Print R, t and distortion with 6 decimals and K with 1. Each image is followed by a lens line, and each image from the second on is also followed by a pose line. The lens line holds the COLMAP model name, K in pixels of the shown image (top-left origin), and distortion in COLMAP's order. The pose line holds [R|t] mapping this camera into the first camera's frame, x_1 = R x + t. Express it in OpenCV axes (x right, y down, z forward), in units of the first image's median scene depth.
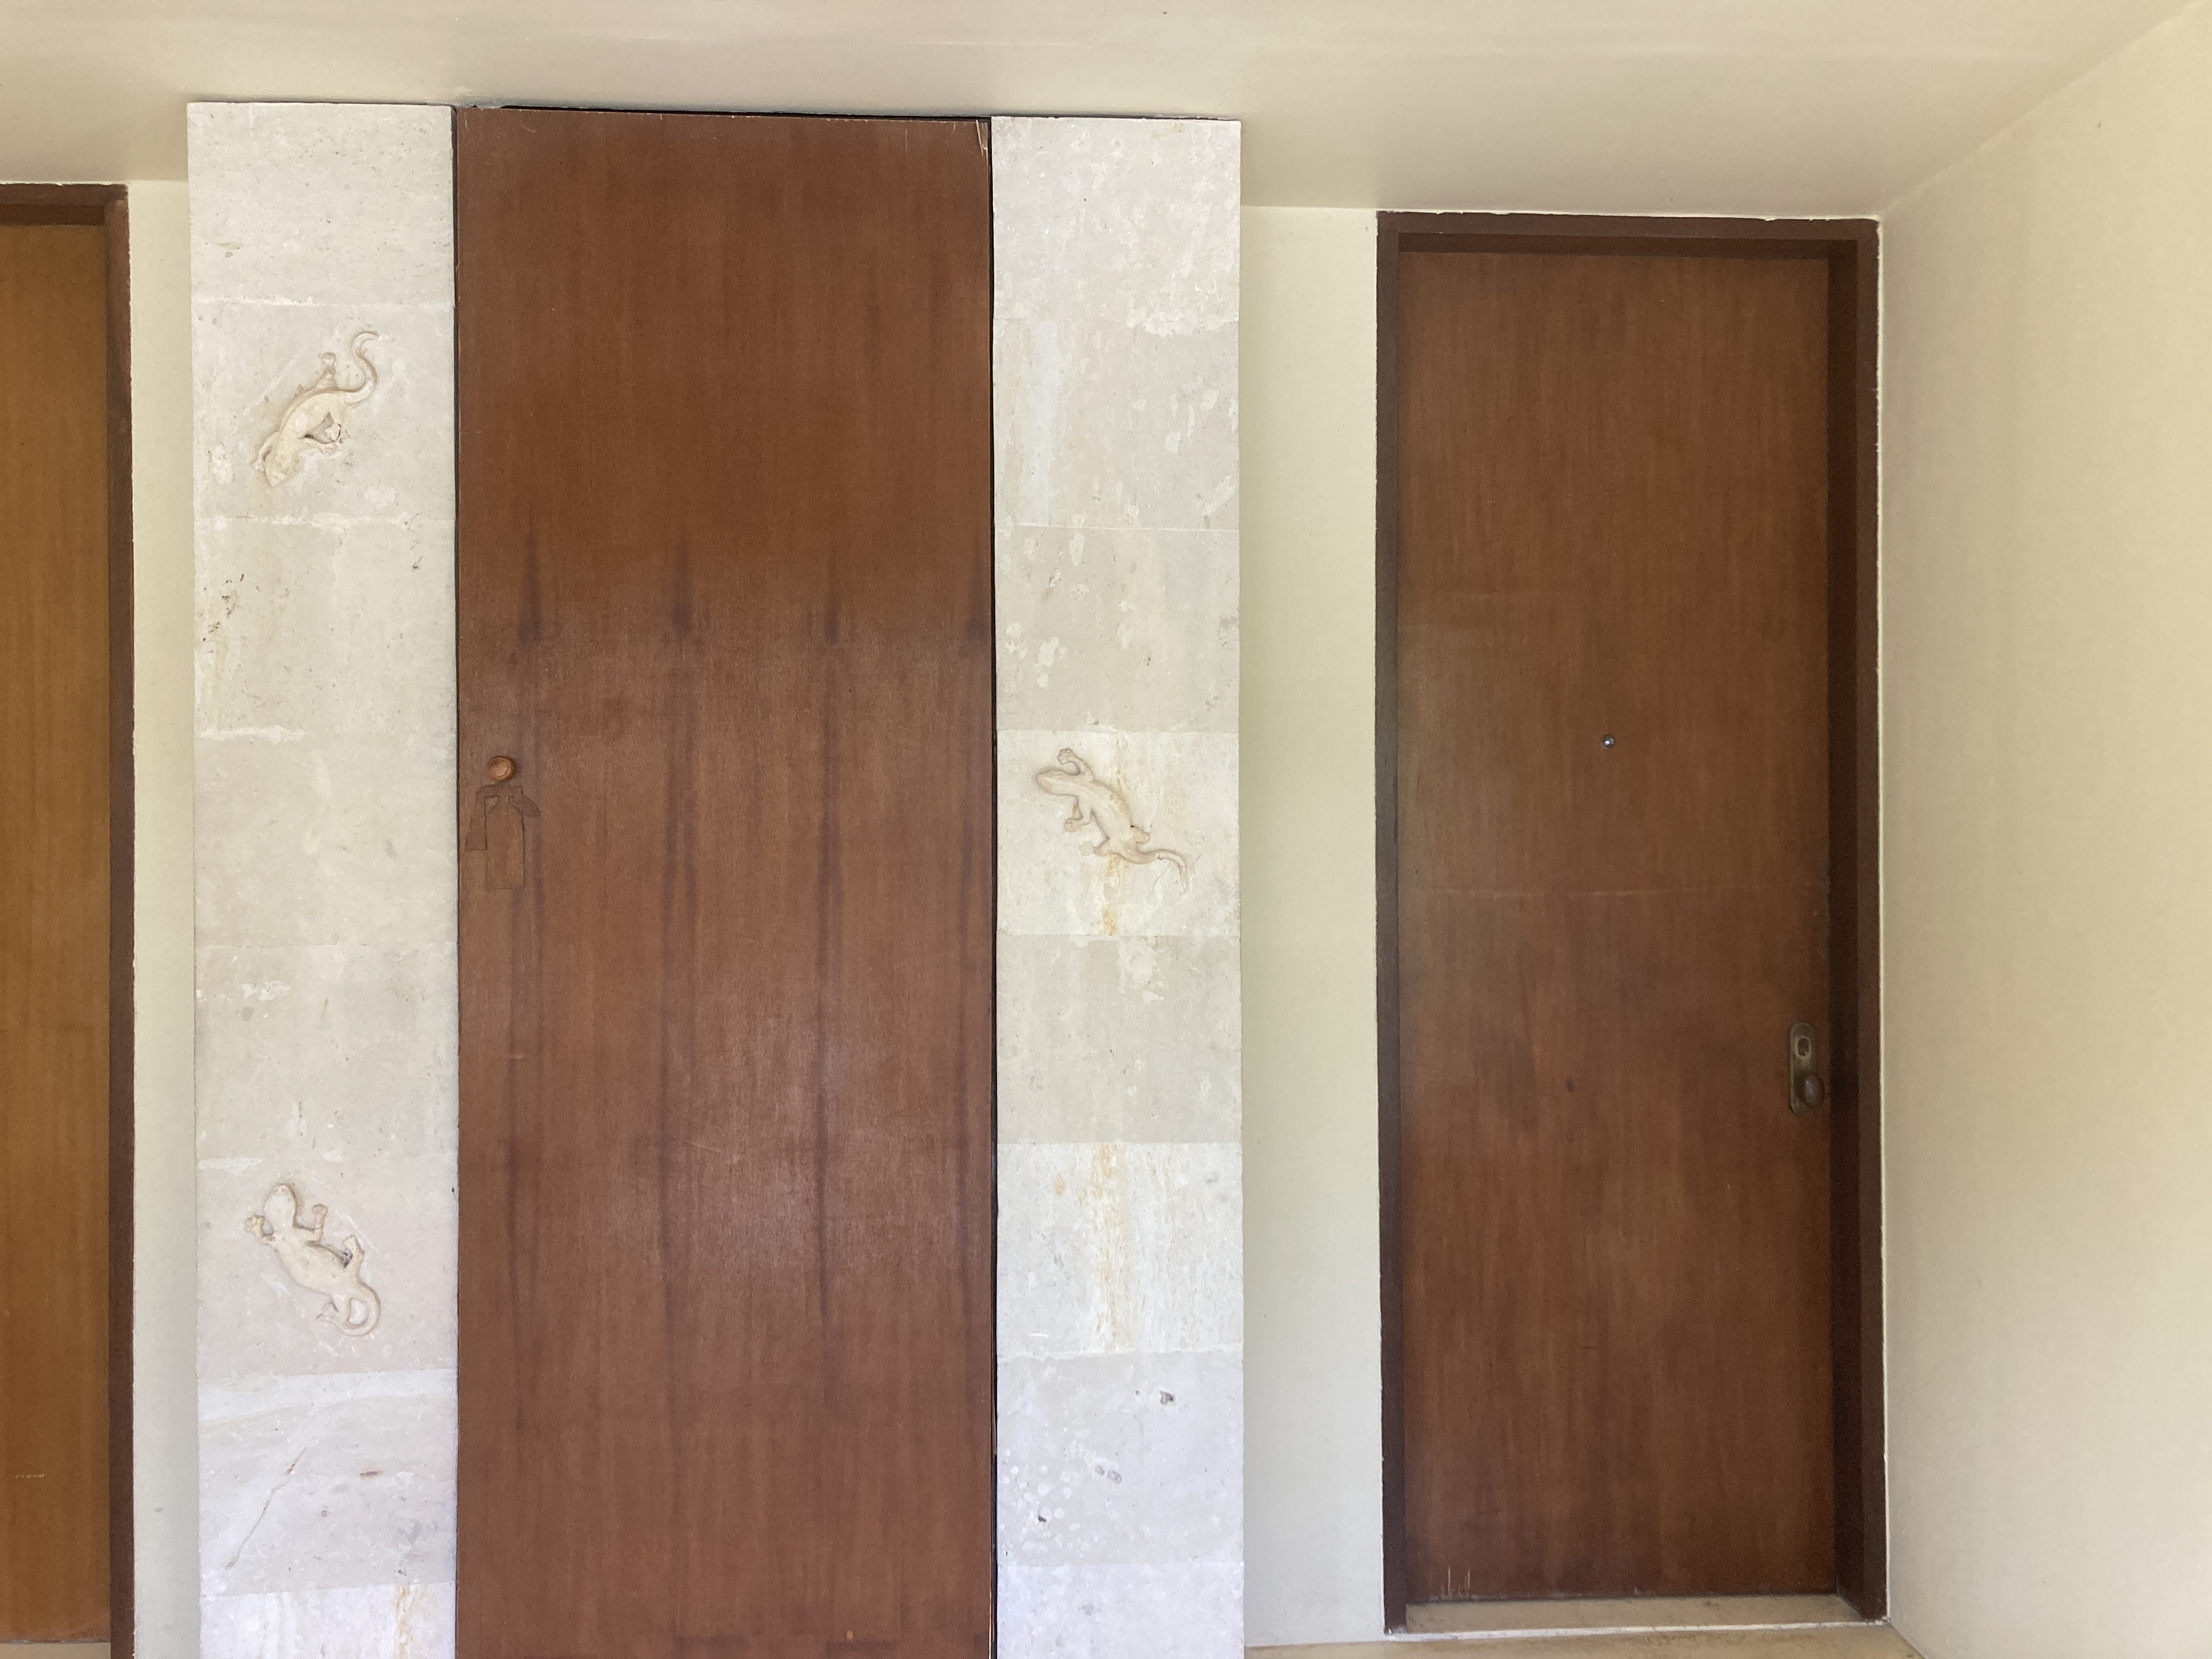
lens RADIAL K [[1801.6, 0, 1111.3], [0, 1801.6, 823.1], [0, 0, 1]] dist [0.060746, -0.001810]
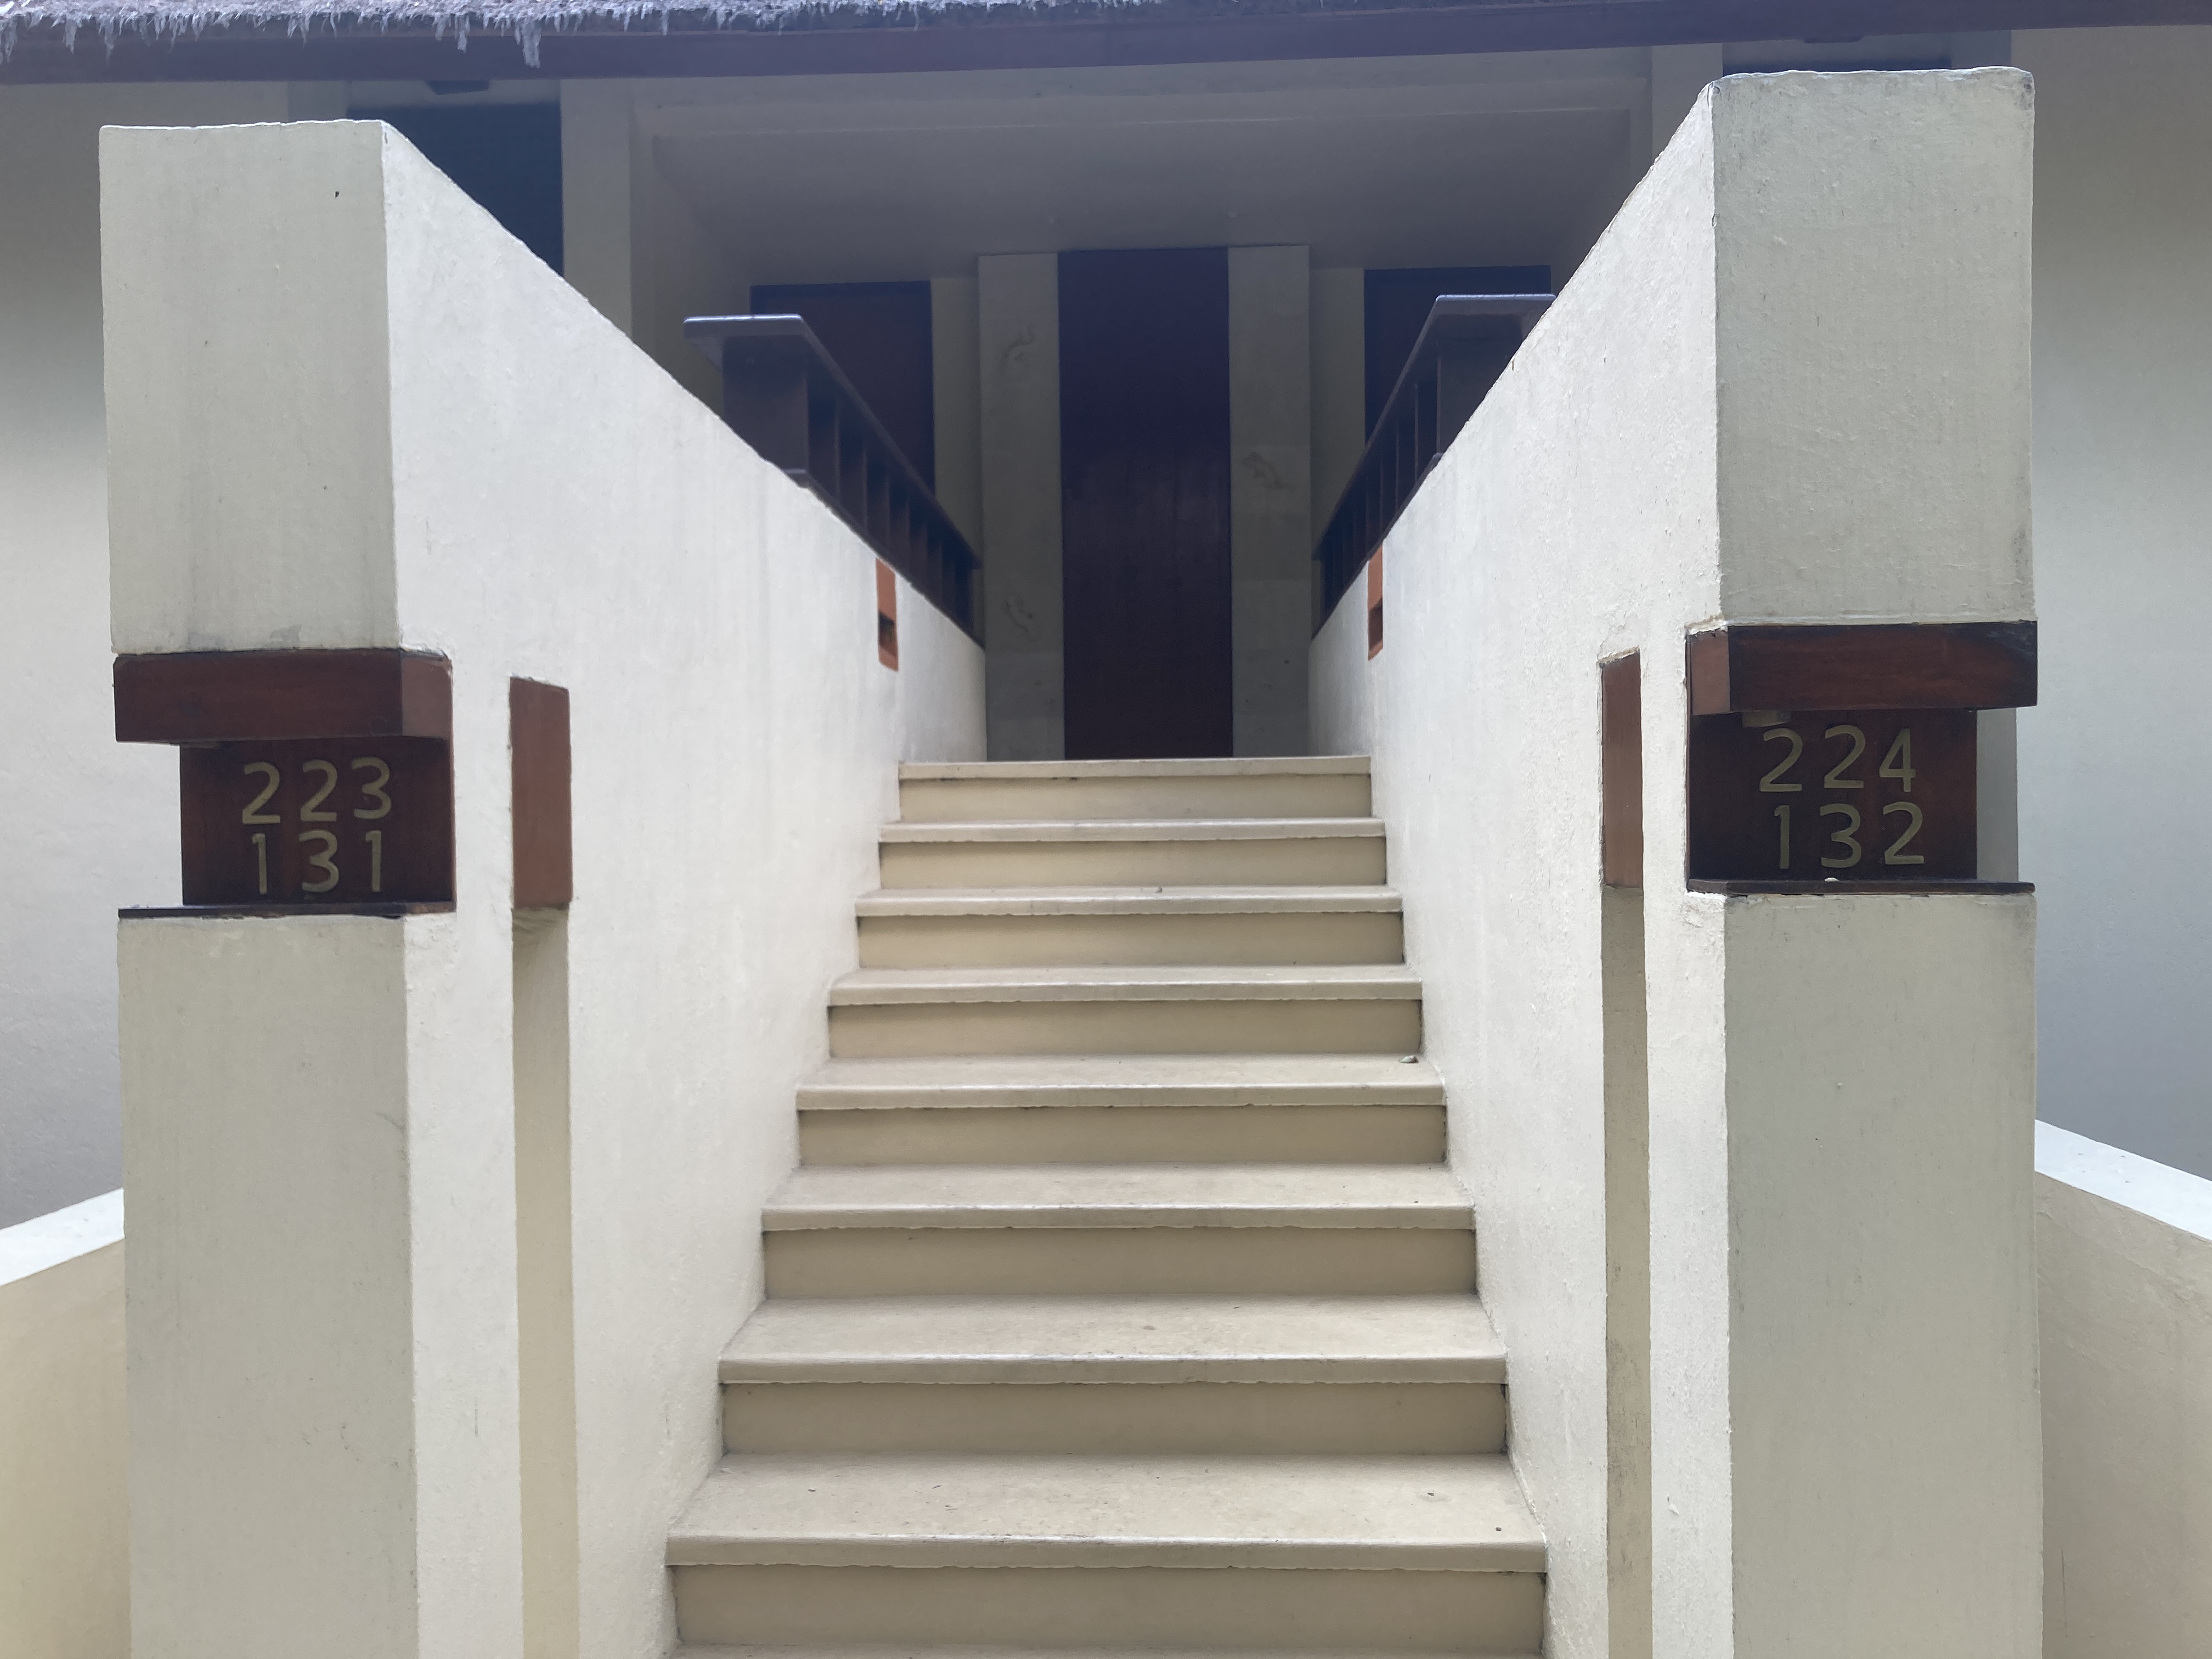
lens RADIAL K [[1801.6, 0, 1104.0], [0, 1801.6, 837.7], [0, 0, 1]] dist [0.060746, -0.001810]
pose [[0.995491, -0.008136, -0.094504, 0.007256], [0.008578, 0.999954, 0.004271, 0.604285], [0.094465, -0.005062, 0.995515, -2.107262]]
